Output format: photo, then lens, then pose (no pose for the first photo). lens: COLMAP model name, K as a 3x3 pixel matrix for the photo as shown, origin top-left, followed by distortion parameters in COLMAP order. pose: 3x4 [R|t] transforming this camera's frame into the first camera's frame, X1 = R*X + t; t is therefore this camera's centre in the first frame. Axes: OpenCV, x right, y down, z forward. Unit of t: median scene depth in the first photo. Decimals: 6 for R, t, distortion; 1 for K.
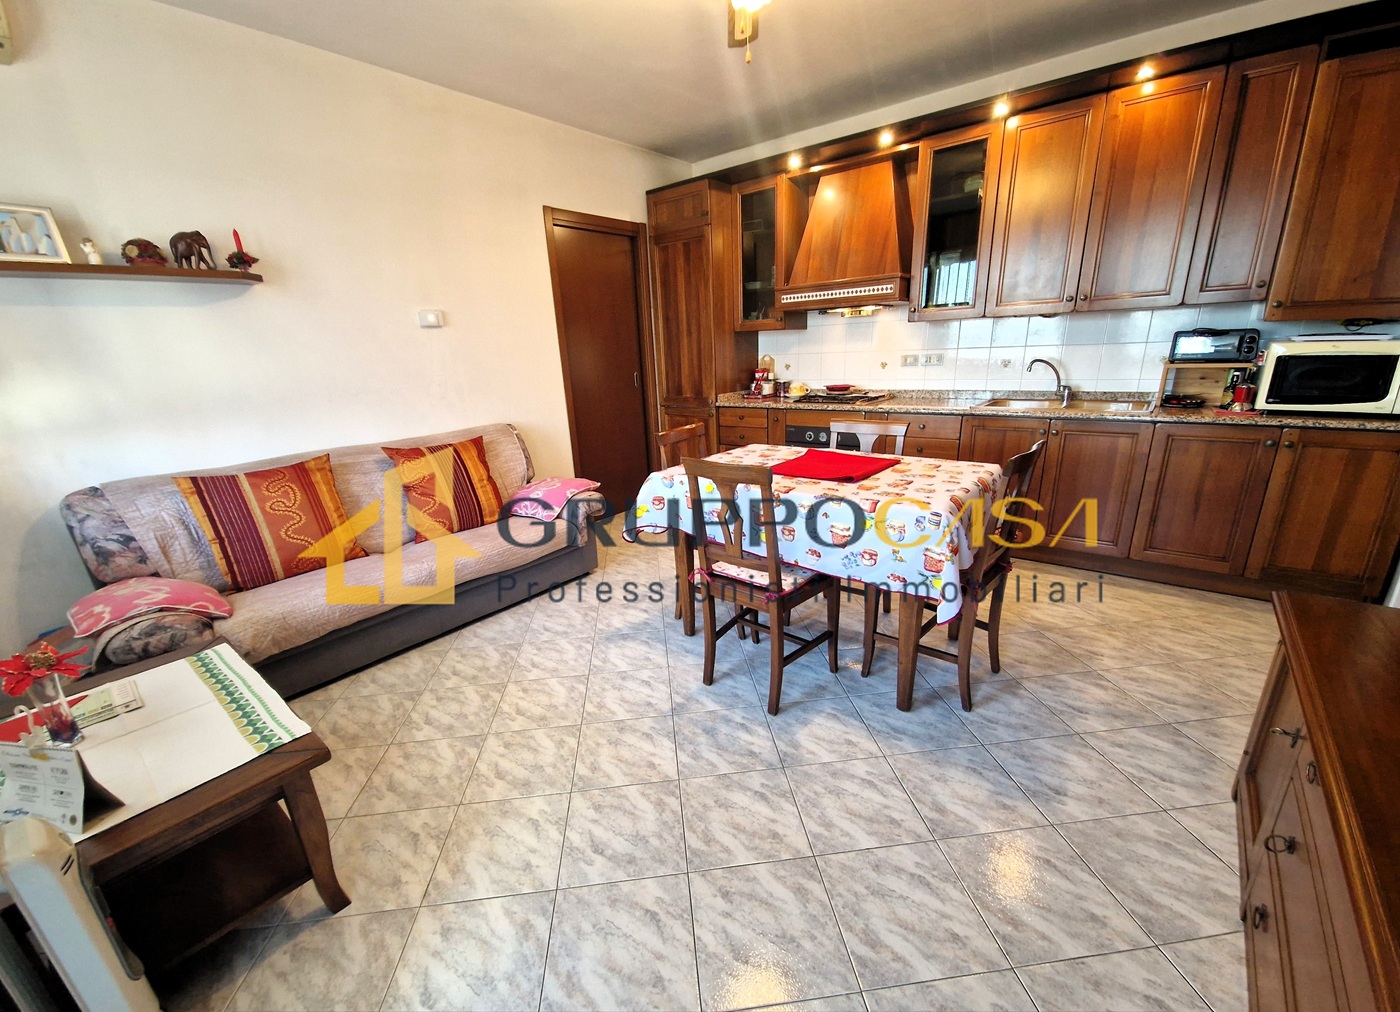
lens RADIAL K [[568.2, 0, 702.5], [0, 568.2, 536.0], [0, 0, 1]] dist [0.014479, -0.009659]
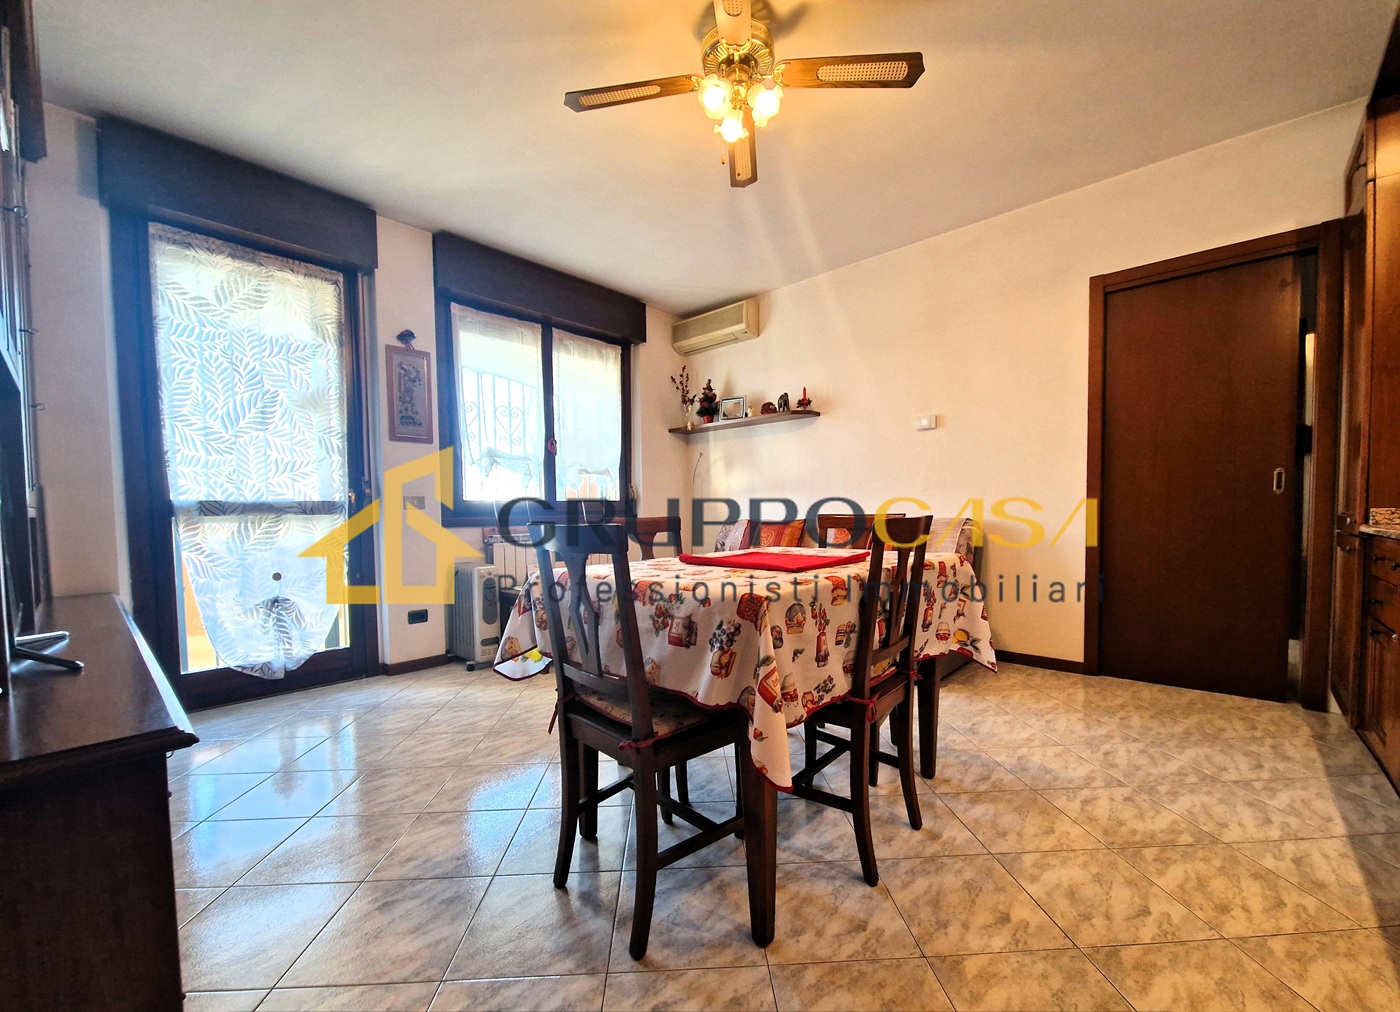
lens RADIAL K [[568.2, 0, 702.5], [0, 568.2, 536.0], [0, 0, 1]] dist [0.014479, -0.009659]
pose [[-0.057589, 0.089584, -0.994313, 0.768806], [-0.305392, 0.946642, 0.102977, -0.156690], [0.950484, 0.309585, -0.027158, 0.725694]]
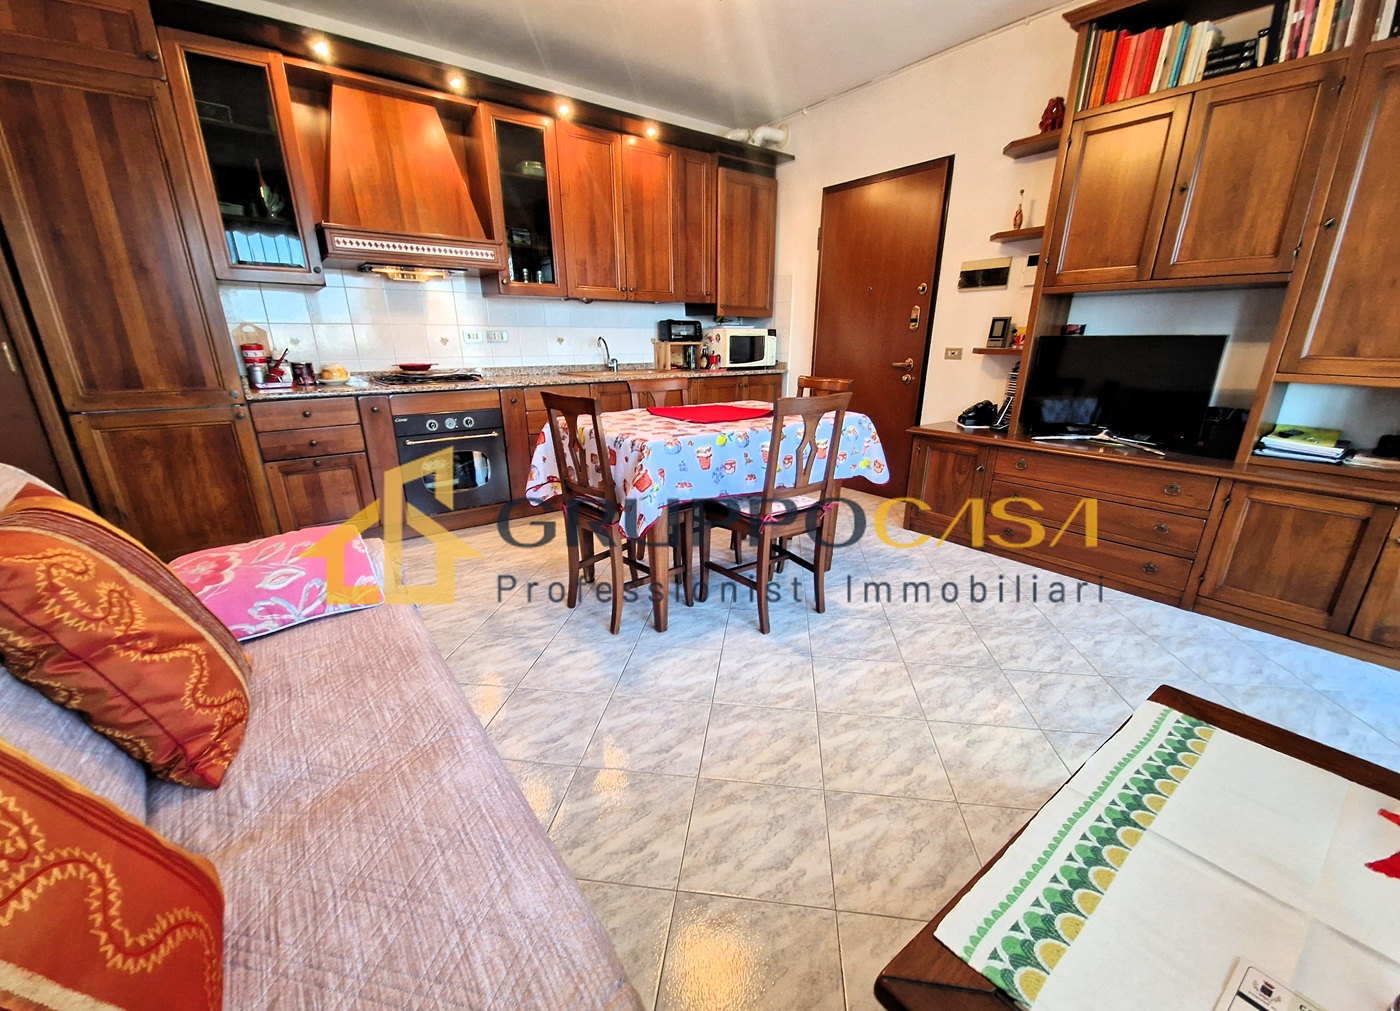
lens RADIAL K [[568.2, 0, 702.5], [0, 568.2, 535.5], [0, 0, 1]] dist [0.014479, -0.009659]
pose [[0.231851, -0.278224, 0.932114, -0.722184], [0.299292, 0.932145, 0.203788, -0.109456], [-0.925565, 0.231725, 0.299389, 0.611617]]
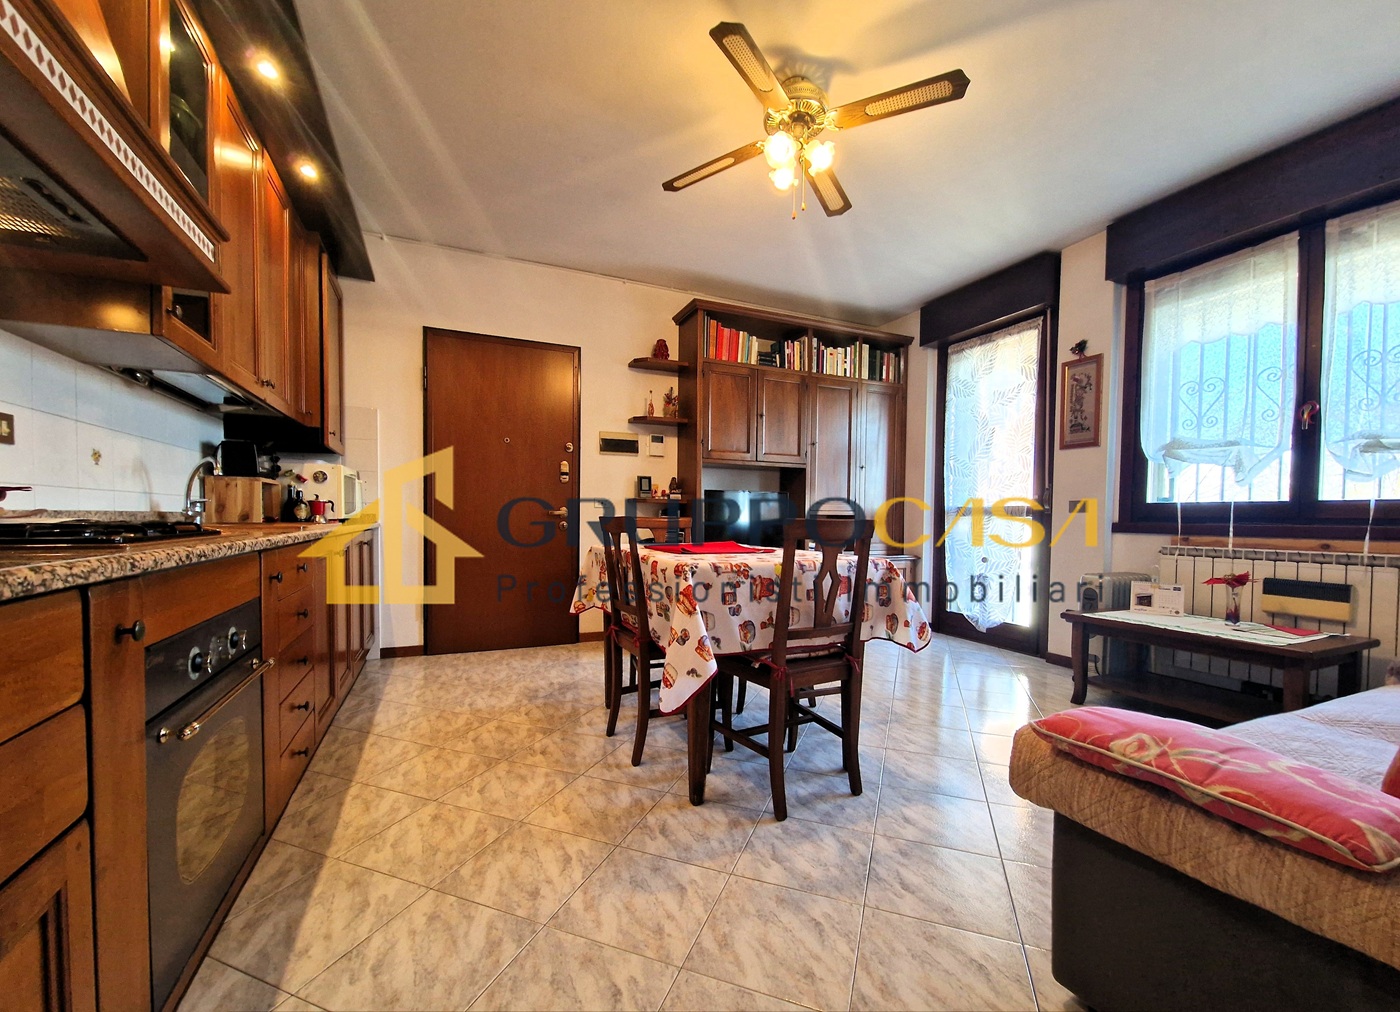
lens RADIAL K [[564.9, 0, 696.0], [0, 564.9, 533.7], [0, 0, 1]] dist [-0.001615, -0.009803]
pose [[-0.887858, 0.022974, 0.459544, -0.212086], [0.174637, 0.940844, 0.290370, -0.356246], [-0.425688, 0.338061, -0.839347, 1.489257]]
